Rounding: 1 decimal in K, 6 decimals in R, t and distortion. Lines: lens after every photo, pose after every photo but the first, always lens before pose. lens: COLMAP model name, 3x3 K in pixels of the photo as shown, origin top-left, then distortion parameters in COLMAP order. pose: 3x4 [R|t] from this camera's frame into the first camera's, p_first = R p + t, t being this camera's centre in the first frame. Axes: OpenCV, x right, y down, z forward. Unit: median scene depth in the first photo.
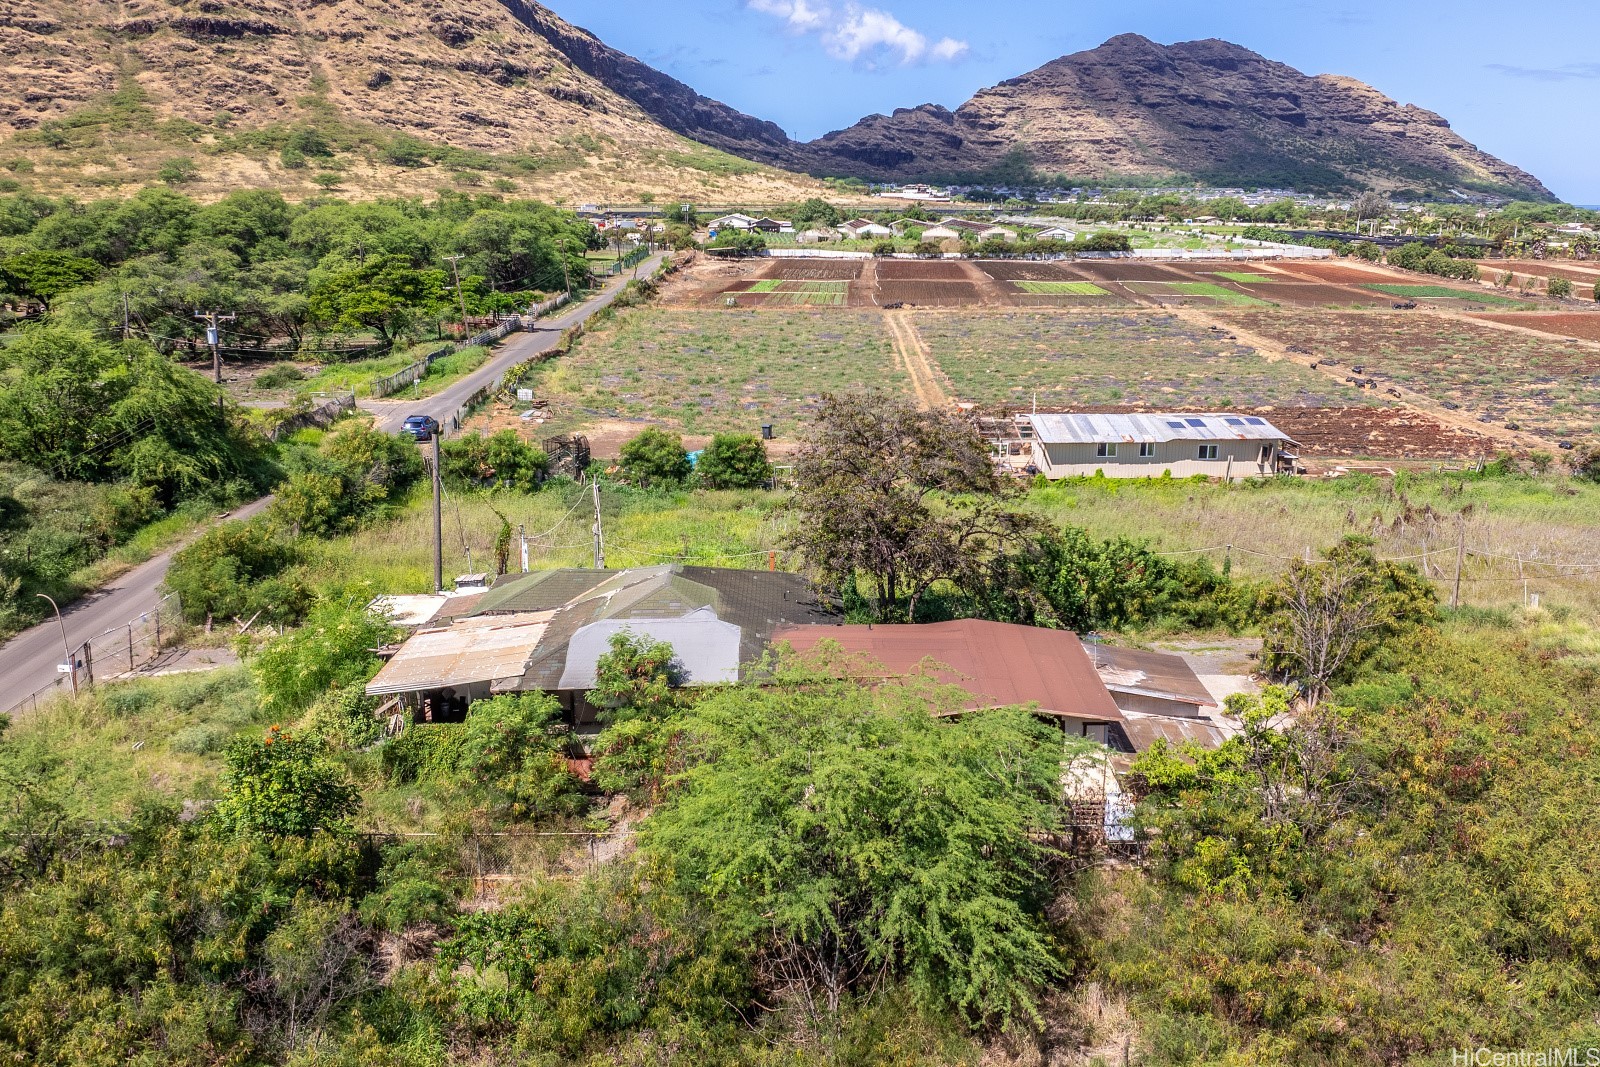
lens RADIAL K [[1317.5, 0, 839.0], [0, 1317.5, 554.0], [0, 0, 1]] dist [-0.054245, 0.018026]
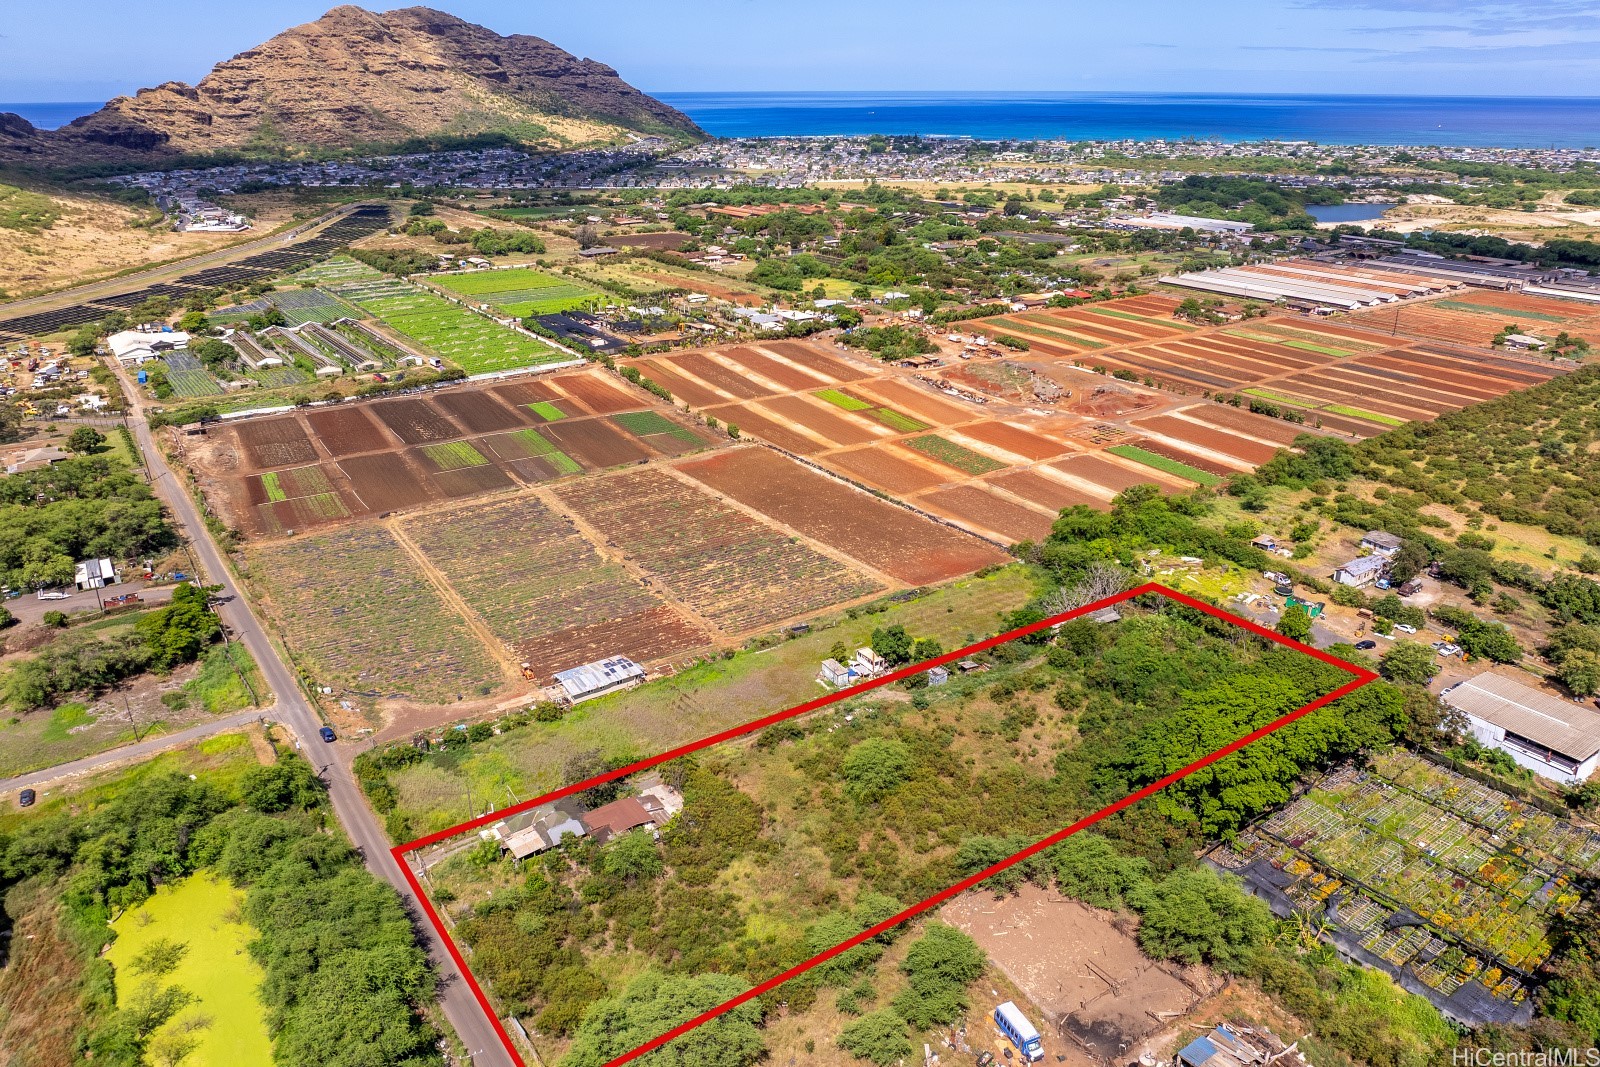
lens RADIAL K [[1140.0, 0, 804.1], [0, 1140.0, 522.0], [0, 0, 1]] dist [-0.038709, 0.003182]
pose [[0.839478, -0.203576, 0.503819, -0.081118], [0.152541, 0.978176, 0.141078, -0.096290], [-0.521544, -0.041579, 0.852211, -0.195366]]
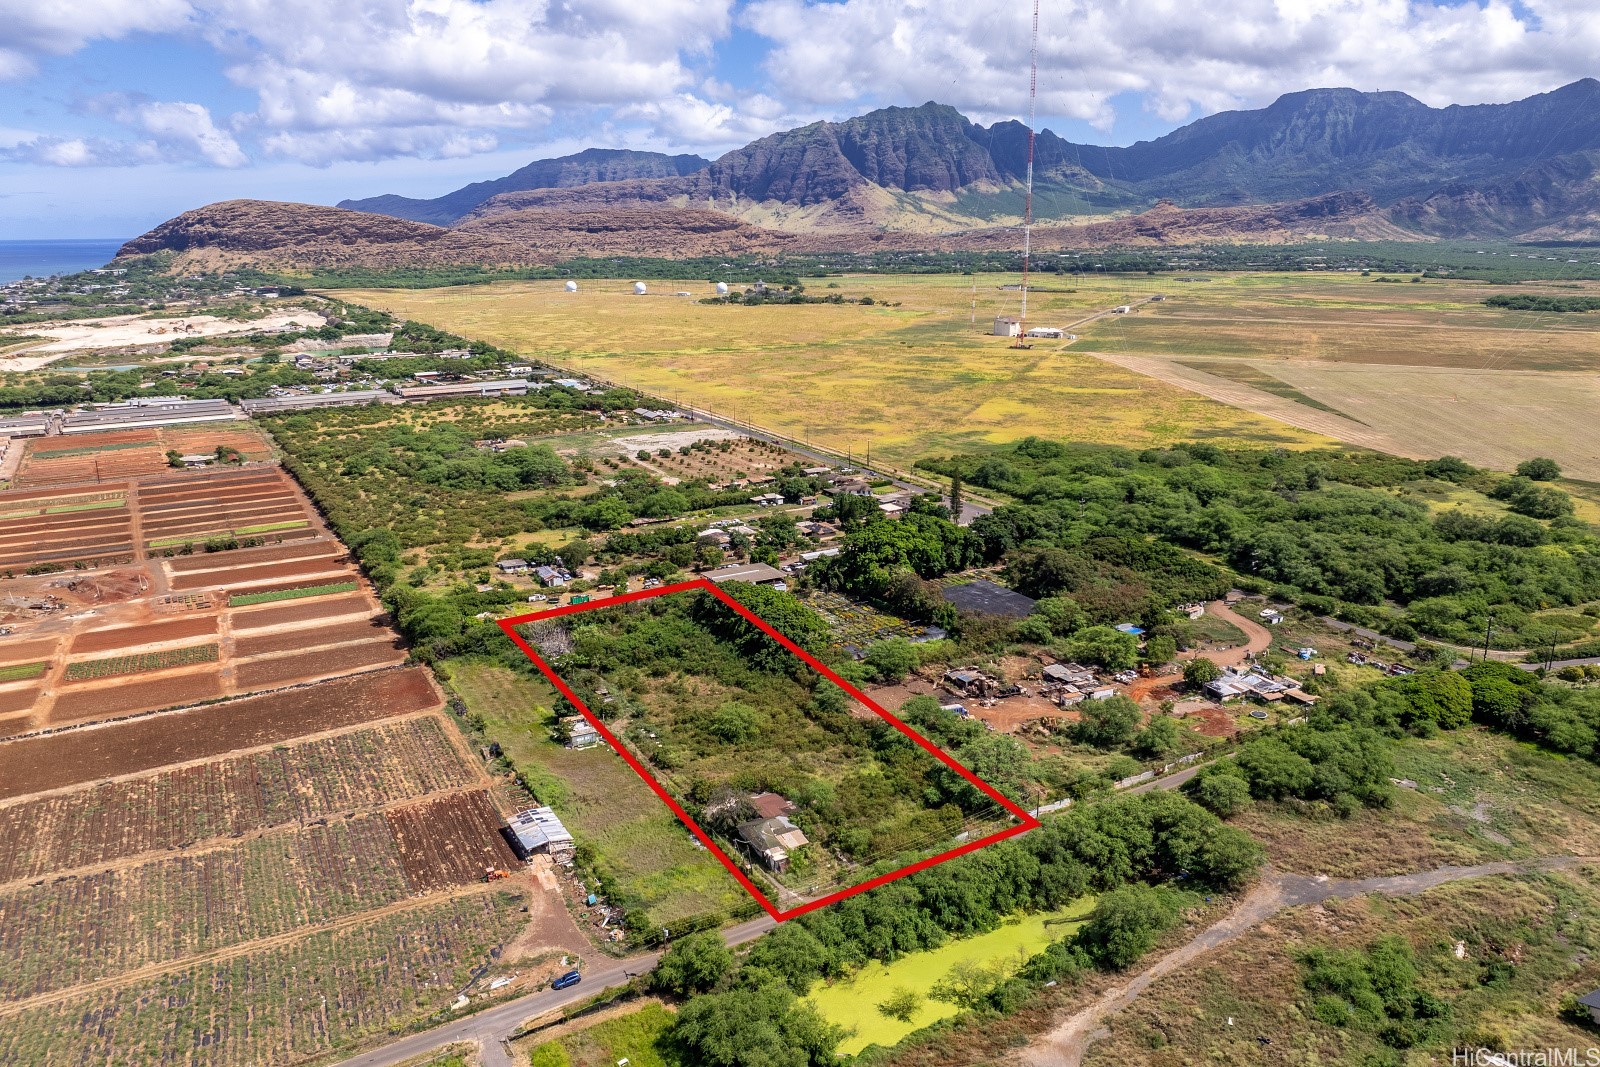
lens RADIAL K [[1140.0, 0, 804.1], [0, 1140.0, 522.0], [0, 0, 1]] dist [-0.038709, 0.003182]
pose [[-0.484641, -0.225611, 0.845117, -0.299470], [0.231537, 0.898615, 0.372669, -0.218242], [-0.843513, 0.376286, -0.383268, 0.158557]]
